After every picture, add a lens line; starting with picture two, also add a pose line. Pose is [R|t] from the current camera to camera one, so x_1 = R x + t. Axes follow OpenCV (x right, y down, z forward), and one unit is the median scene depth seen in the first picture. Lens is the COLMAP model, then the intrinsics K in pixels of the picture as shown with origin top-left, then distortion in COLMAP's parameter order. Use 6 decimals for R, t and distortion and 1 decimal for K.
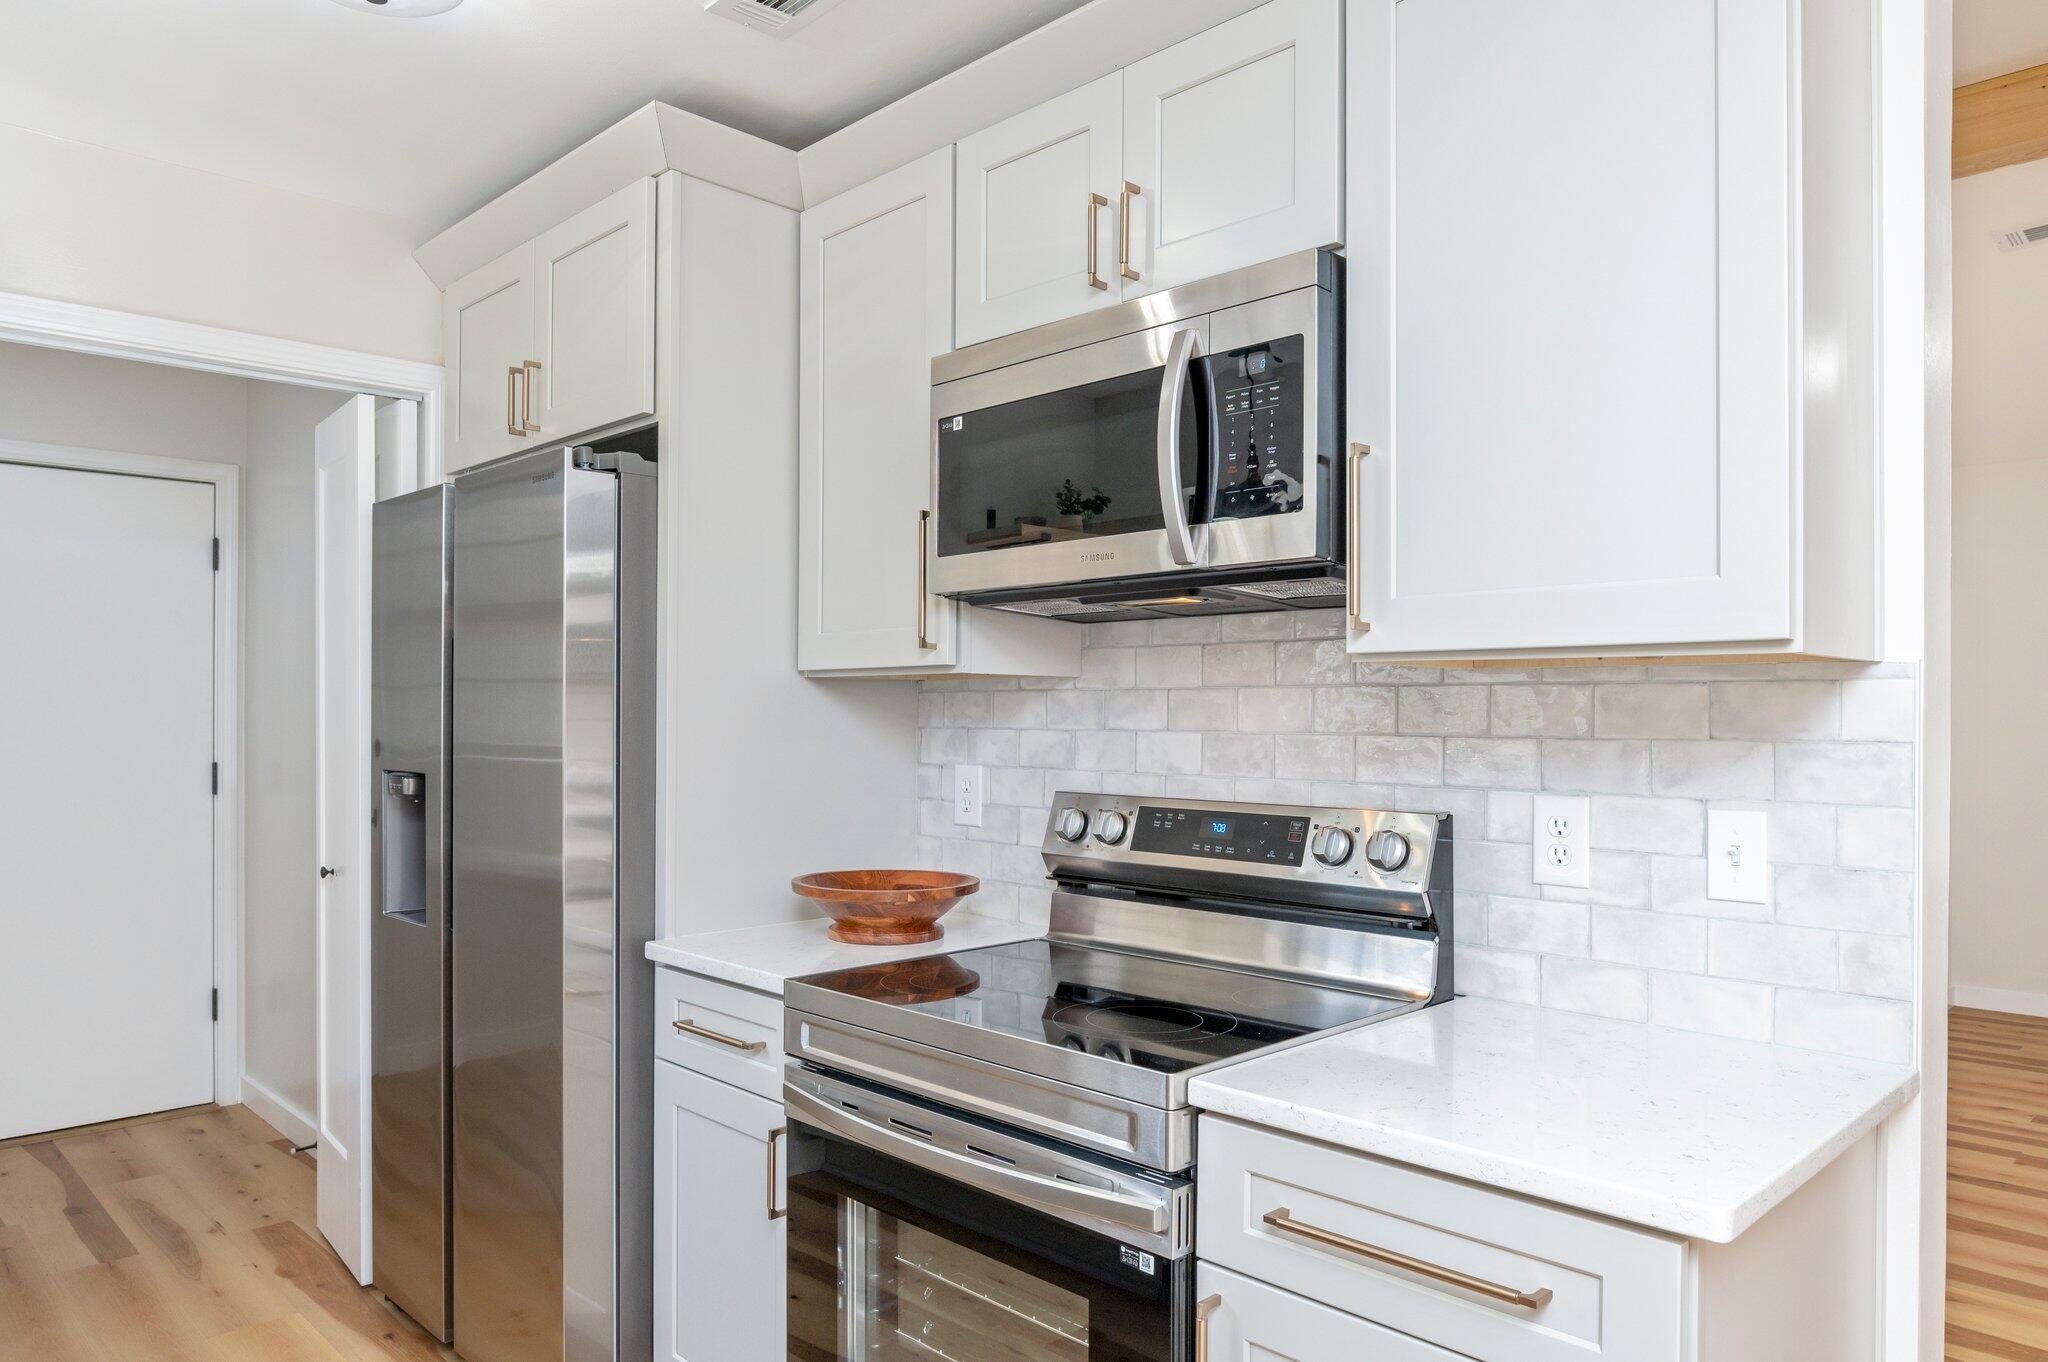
lens RADIAL K [[1348.7, 0, 1001.8], [0, 1348.7, 704.8], [0, 0, 1]] dist [-0.012719, -0.002617]
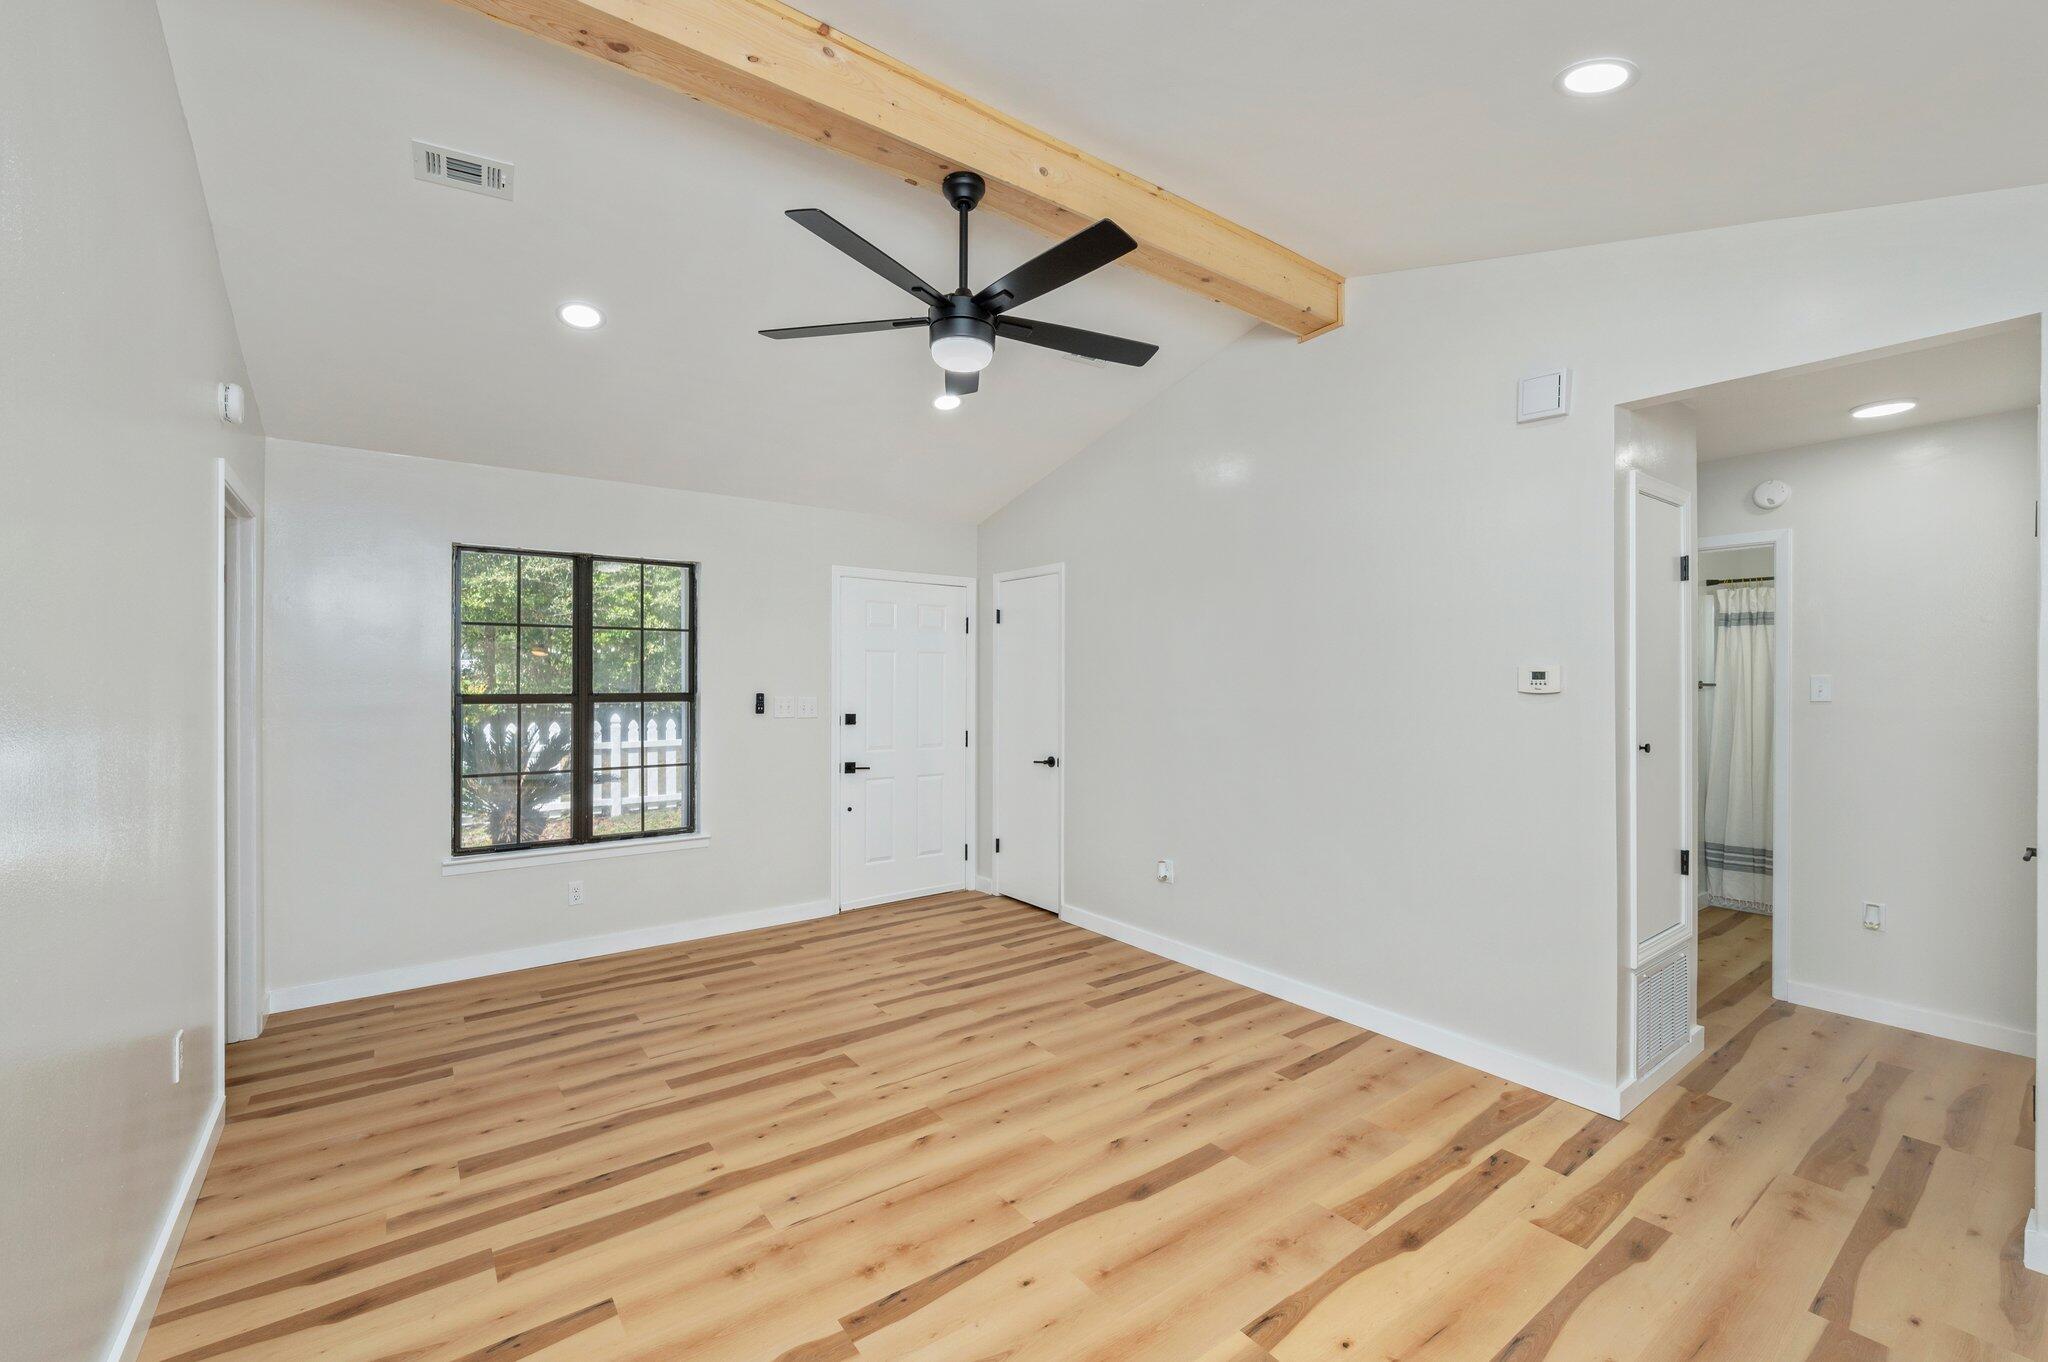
lens RADIAL K [[835.8, 0, 1036.0], [0, 835.8, 661.3], [0, 0, 1]] dist [-0.004352, -0.000390]
pose [[0.113205, 0.026361, 0.993222, 0.466914], [-0.002770, 0.999652, -0.026216, -0.037957], [-0.993568, 0.000217, 0.113239, 1.028080]]
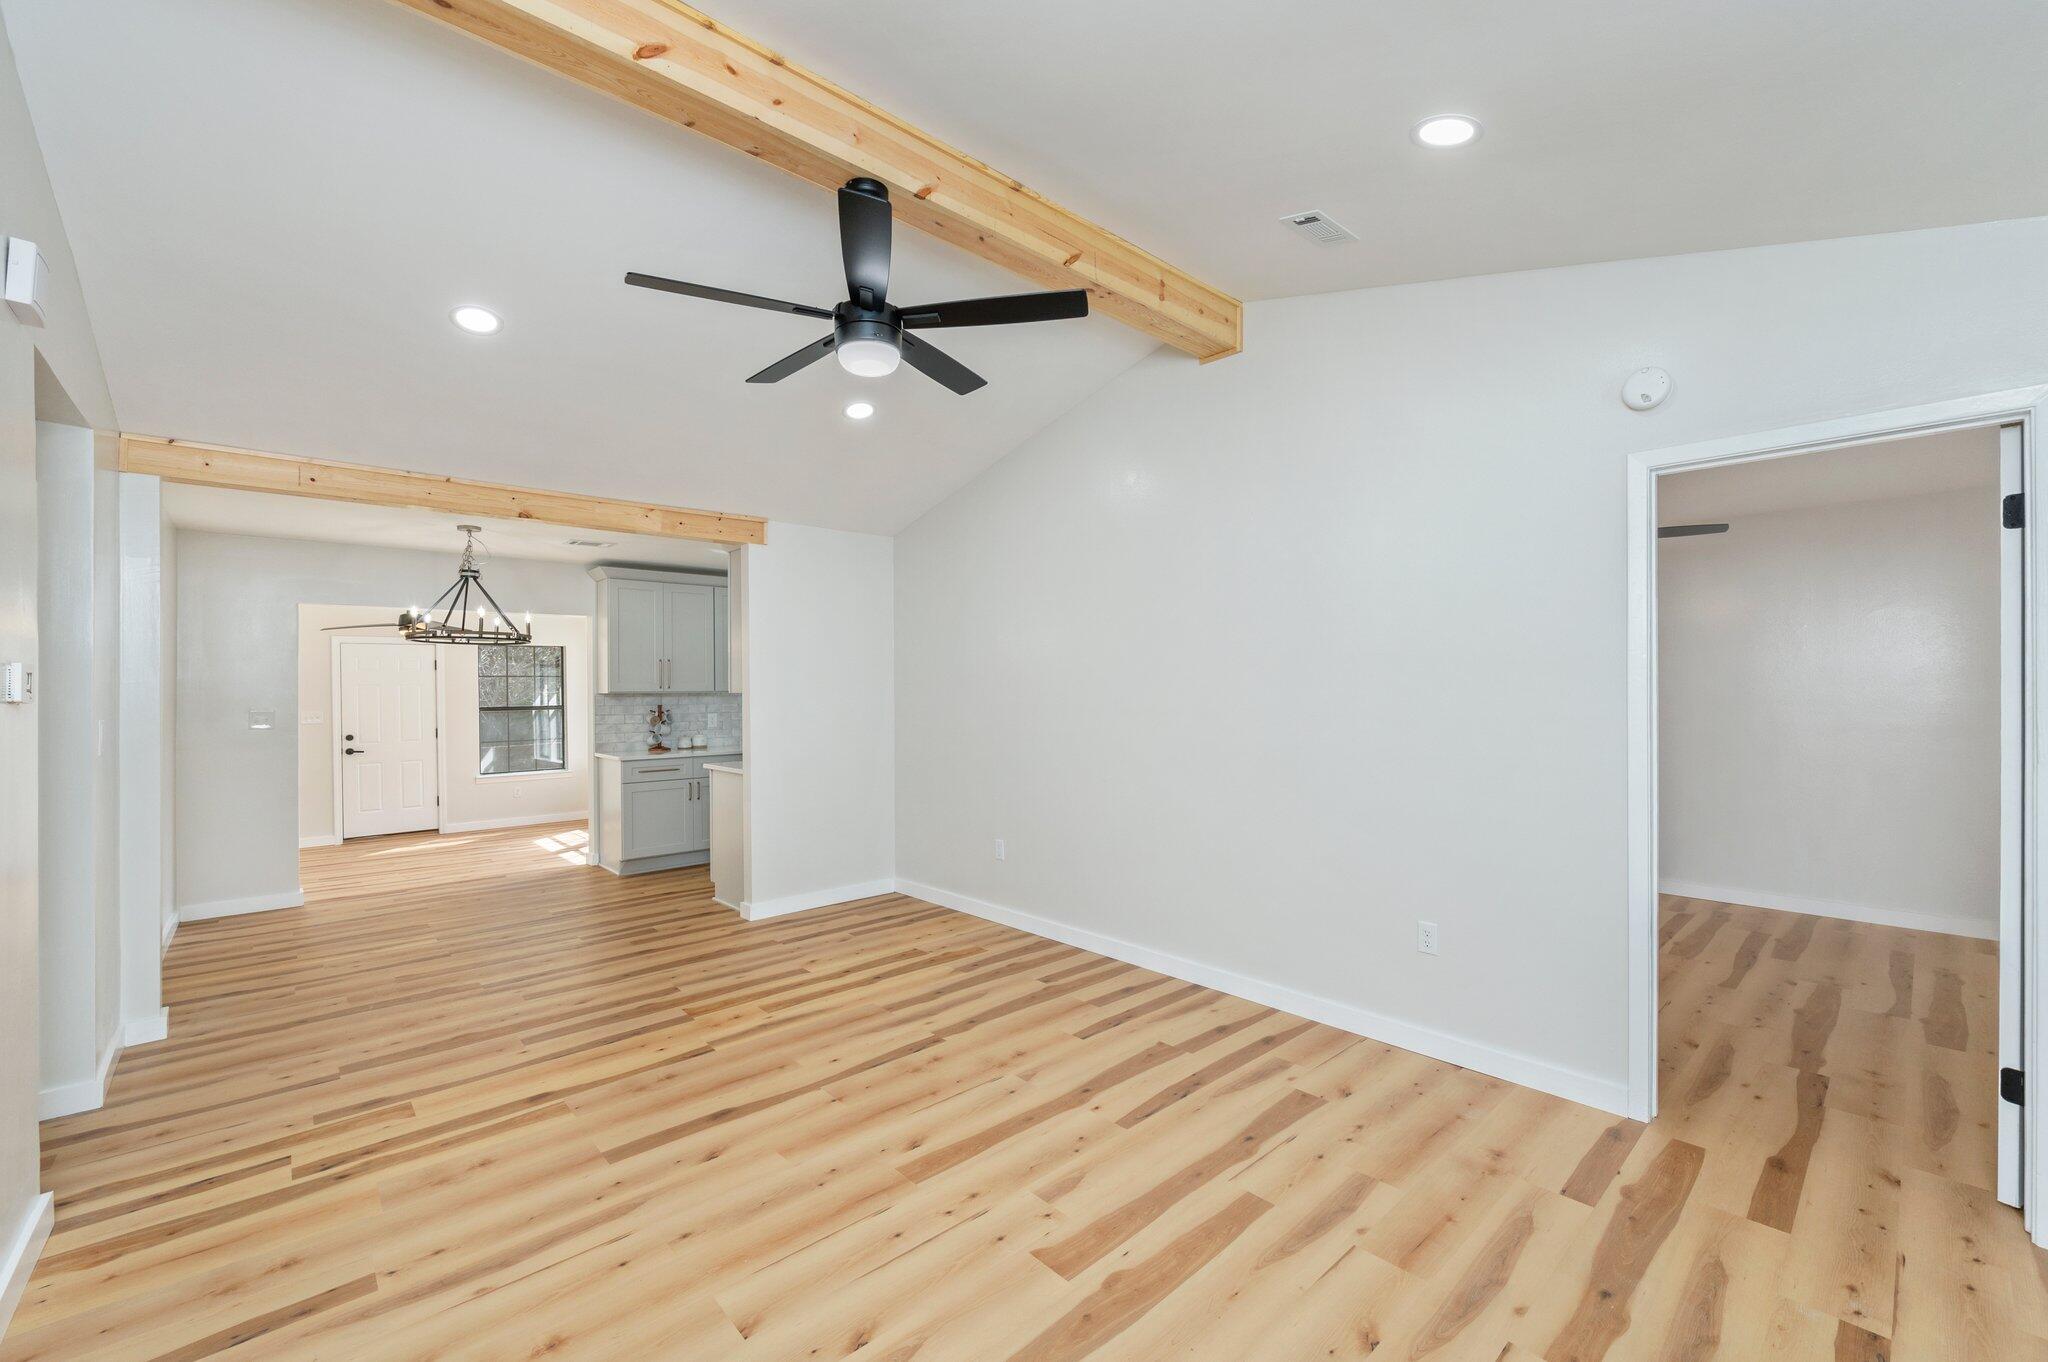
lens RADIAL K [[835.8, 0, 1035.2], [0, 835.8, 678.9], [0, 0, 1]] dist [-0.004352, -0.000390]
pose [[-0.019964, -0.014430, -0.999697, 2.691931], [0.011951, 0.999821, -0.014671, -0.020229], [0.999729, -0.012240, -0.019788, 1.495862]]
